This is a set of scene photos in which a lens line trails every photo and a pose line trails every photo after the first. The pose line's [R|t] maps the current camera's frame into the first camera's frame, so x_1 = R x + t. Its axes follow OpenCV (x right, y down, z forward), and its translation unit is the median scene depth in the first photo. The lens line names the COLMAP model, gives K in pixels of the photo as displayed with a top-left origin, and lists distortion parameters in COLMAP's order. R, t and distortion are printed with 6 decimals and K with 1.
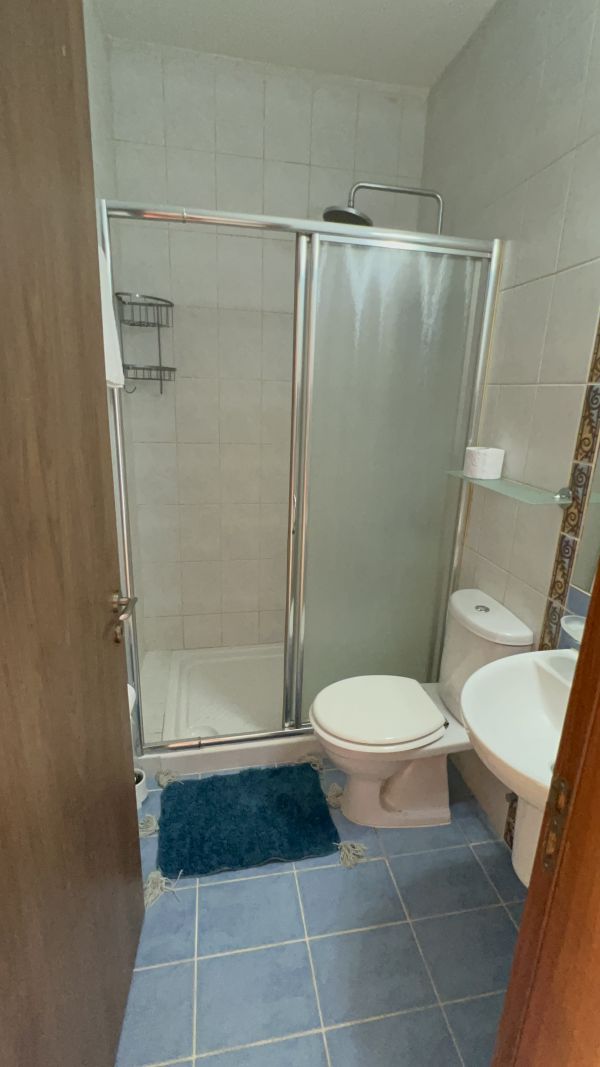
lens RADIAL K [[490.3, 0, 304.4], [0, 490.3, 529.9], [0, 0, 1]] dist [-0.002229, -0.000106]
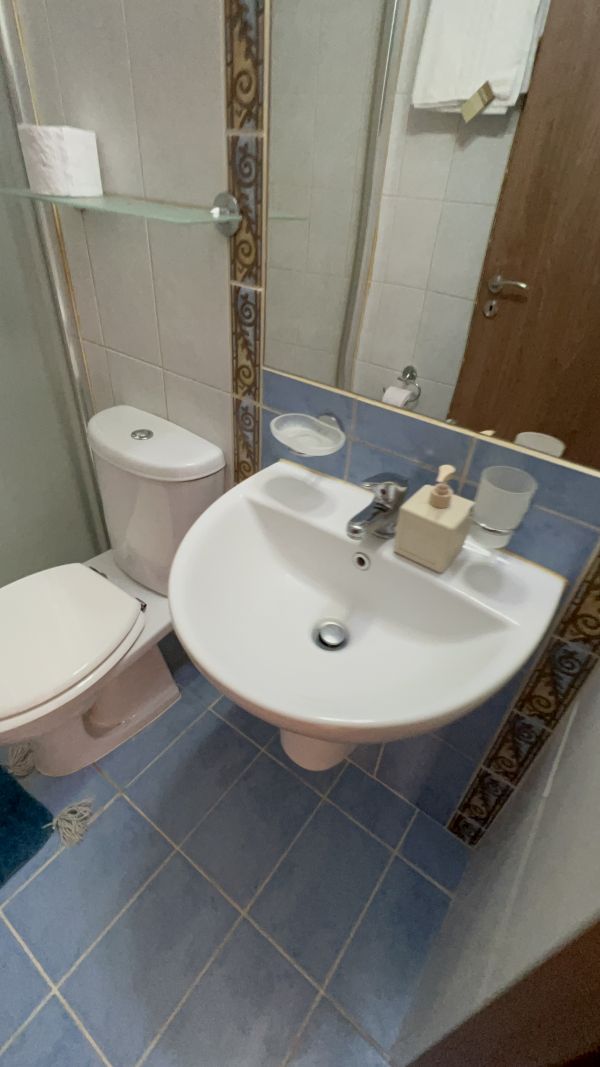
lens RADIAL K [[490.3, 0, 304.4], [0, 490.3, 529.9], [0, 0, 1]] dist [-0.002229, -0.000106]
pose [[0.734815, -0.391906, 0.553585, 0.130495], [0.148596, 0.889365, 0.432376, 0.028298], [-0.661790, -0.235455, 0.711754, 0.426726]]
